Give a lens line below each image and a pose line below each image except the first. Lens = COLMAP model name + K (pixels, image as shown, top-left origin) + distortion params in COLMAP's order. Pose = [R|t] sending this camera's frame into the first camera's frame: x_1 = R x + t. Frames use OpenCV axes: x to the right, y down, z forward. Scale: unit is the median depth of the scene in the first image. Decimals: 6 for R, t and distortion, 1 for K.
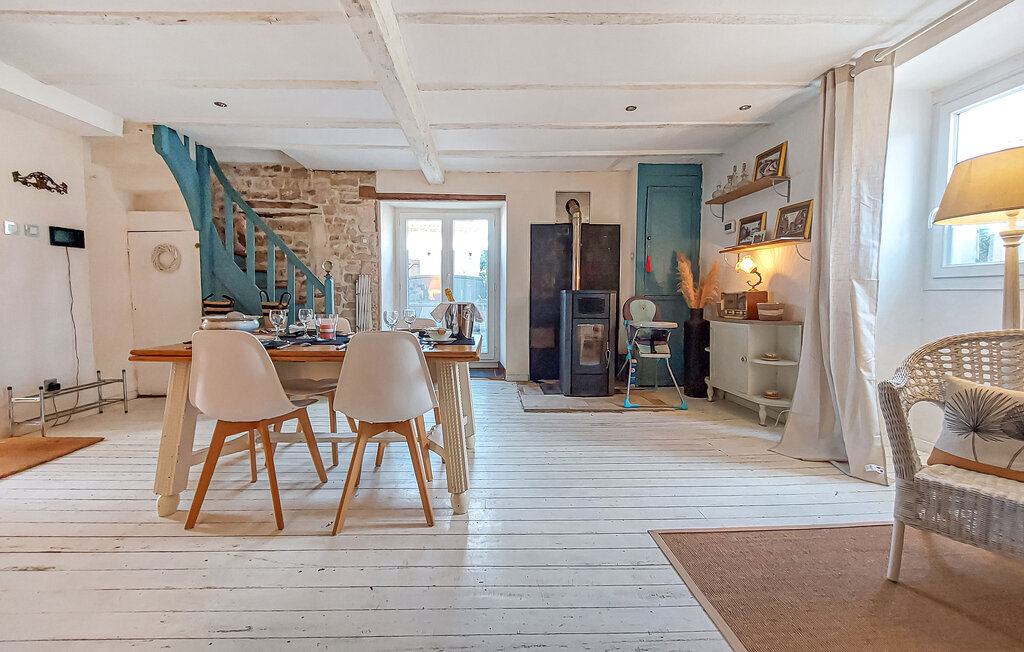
lens RADIAL K [[422.3, 0, 489.1], [0, 422.3, 321.5], [0, 0, 1]] dist [-0.018490, -0.000823]
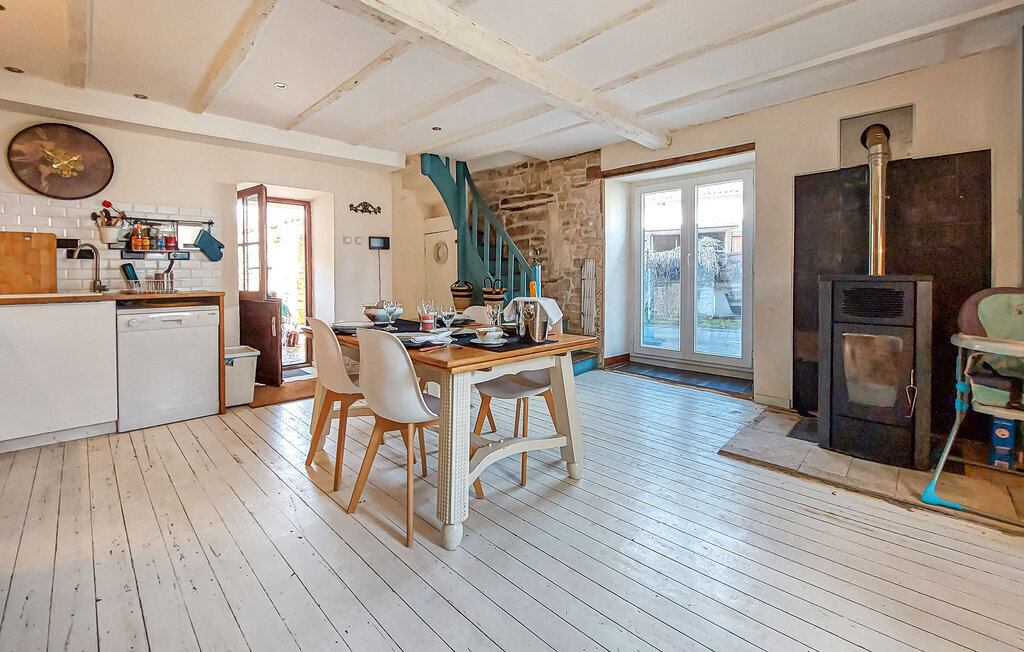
lens RADIAL K [[422.3, 0, 485.4], [0, 422.3, 281.0], [0, 0, 1]] dist [-0.018490, -0.000823]
pose [[0.681047, 0.002215, -0.732236, 0.248745], [-0.034122, 0.999005, -0.028715, -0.026453], [0.731444, 0.044541, 0.680445, 0.185660]]
